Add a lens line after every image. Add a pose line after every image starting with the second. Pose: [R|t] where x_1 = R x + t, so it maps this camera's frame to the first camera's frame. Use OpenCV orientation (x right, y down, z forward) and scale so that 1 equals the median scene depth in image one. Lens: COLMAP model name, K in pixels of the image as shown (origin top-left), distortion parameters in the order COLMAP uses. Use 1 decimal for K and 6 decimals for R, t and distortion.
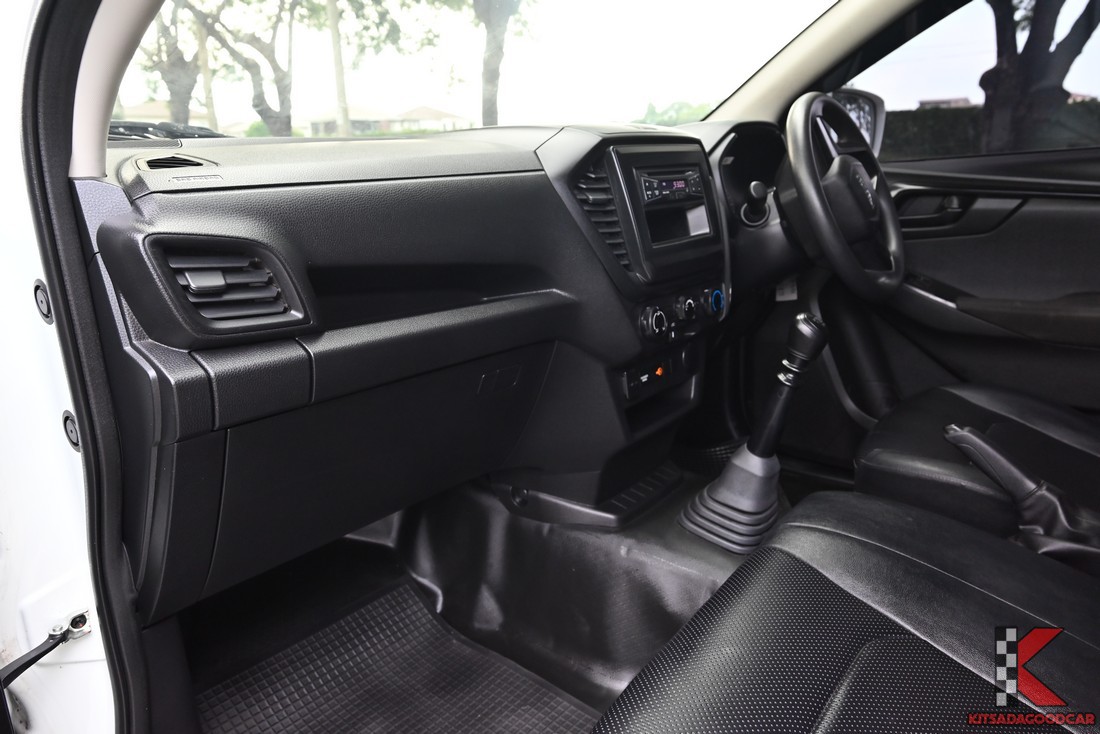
lens RADIAL K [[742.8, 0, 548.1], [0, 742.8, 371.3], [0, 0, 1]] dist [0.000406, -0.003207]
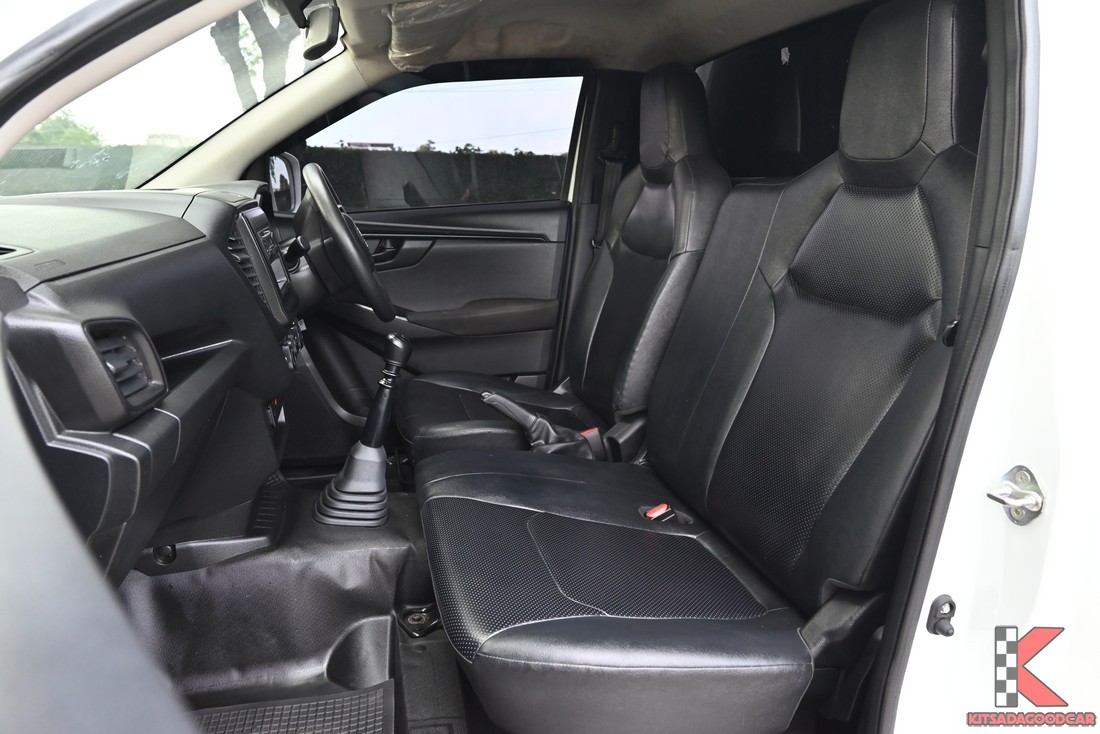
lens RADIAL K [[742.8, 0, 555.1], [0, 742.8, 363.9], [0, 0, 1]] dist [0.000406, -0.003207]
pose [[0.605690, -0.161624, 0.779113, -0.475332], [0.200076, 0.978630, 0.047472, -0.024865], [-0.770136, 0.127129, 0.625083, -0.063027]]
